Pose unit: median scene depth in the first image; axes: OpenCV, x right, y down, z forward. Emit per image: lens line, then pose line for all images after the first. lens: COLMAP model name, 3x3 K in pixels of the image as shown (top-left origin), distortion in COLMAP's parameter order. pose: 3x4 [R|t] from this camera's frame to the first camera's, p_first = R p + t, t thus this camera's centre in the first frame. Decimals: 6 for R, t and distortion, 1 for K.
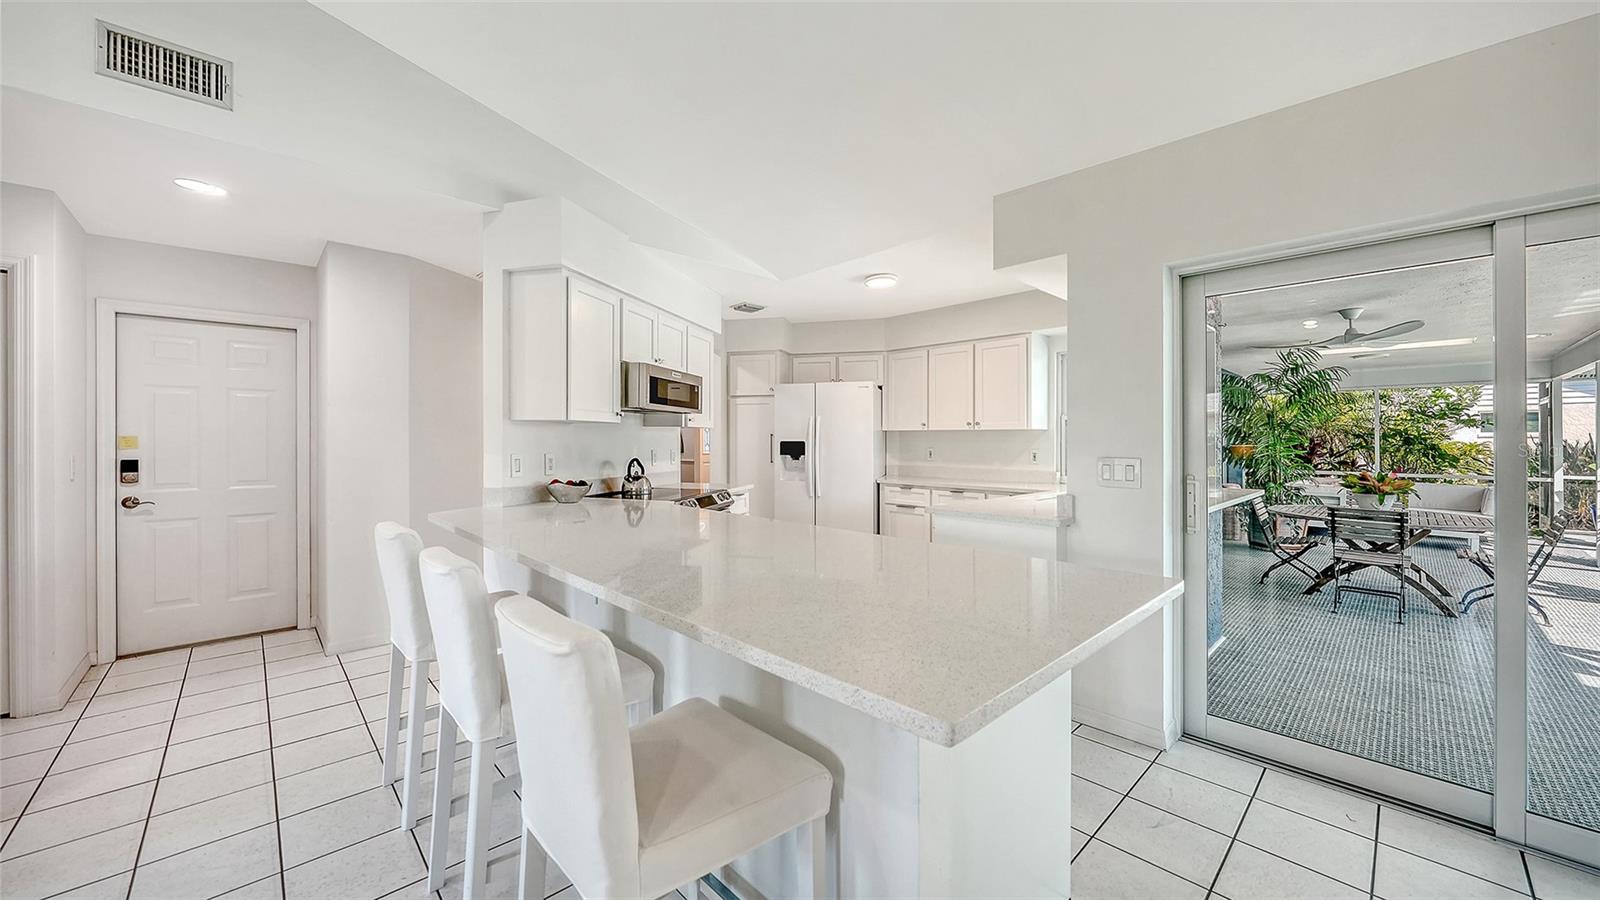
lens RADIAL K [[573.6, 0, 808.0], [0, 573.6, 440.6], [0, 0, 1]] dist [-0.004602, 0.000329]
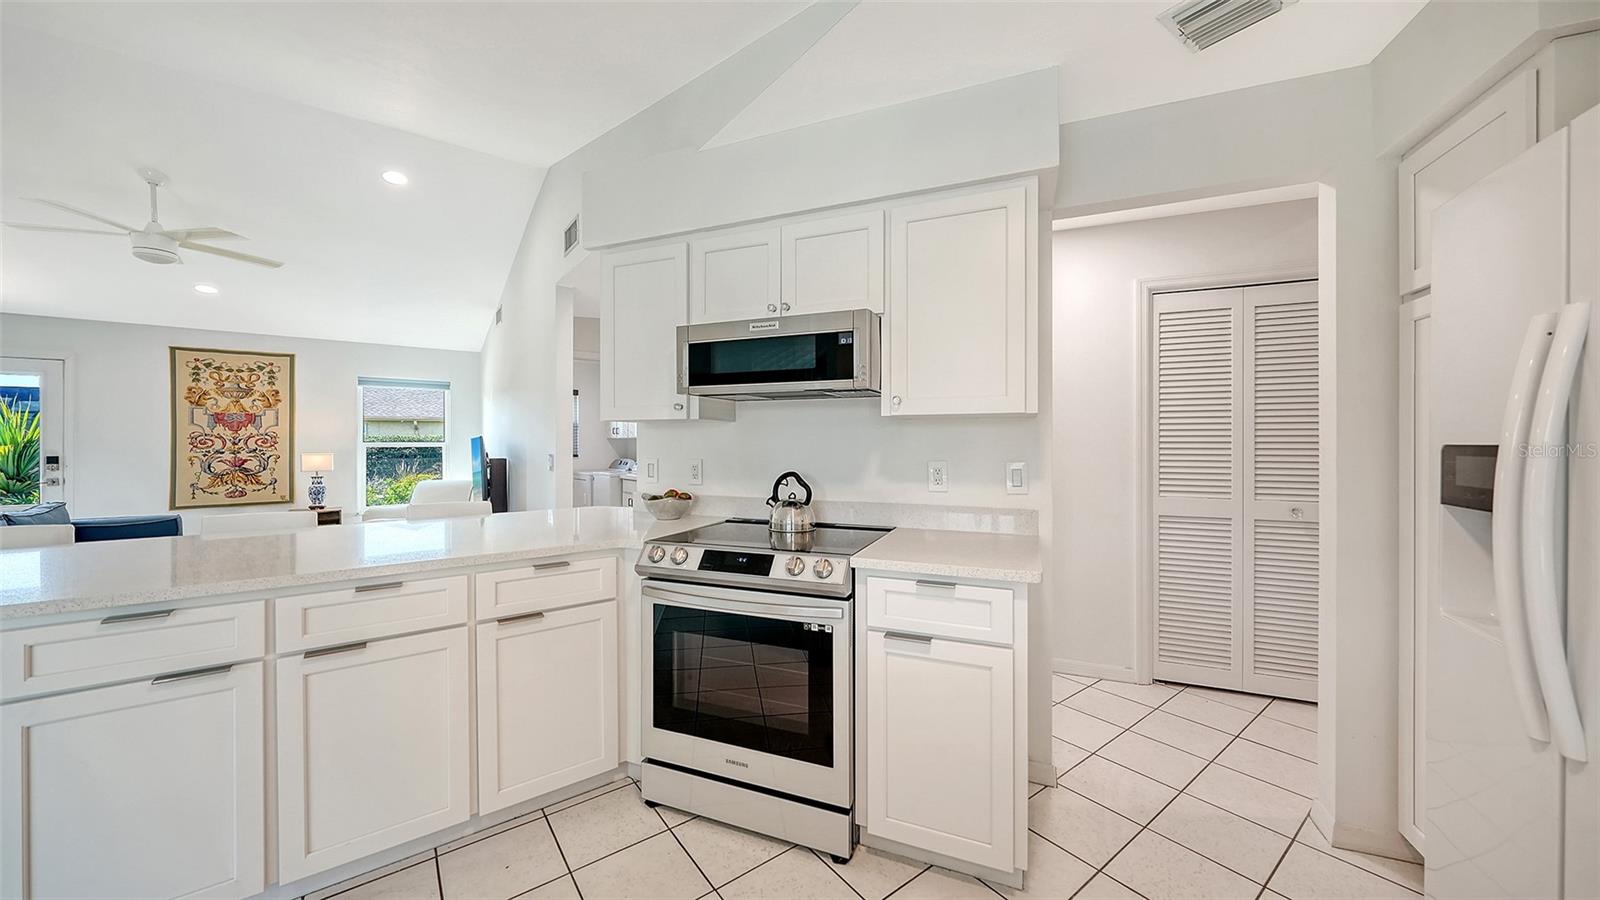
lens RADIAL K [[561.5, 0, 792.4], [0, 561.5, 445.5], [0, 0, 1]] dist [0.003249, -0.000893]
pose [[-0.136033, 0.002333, -0.990702, 0.219488], [0.000326, 0.999997, 0.002310, 0.000376], [0.990704, -0.000009, -0.136033, 0.780236]]
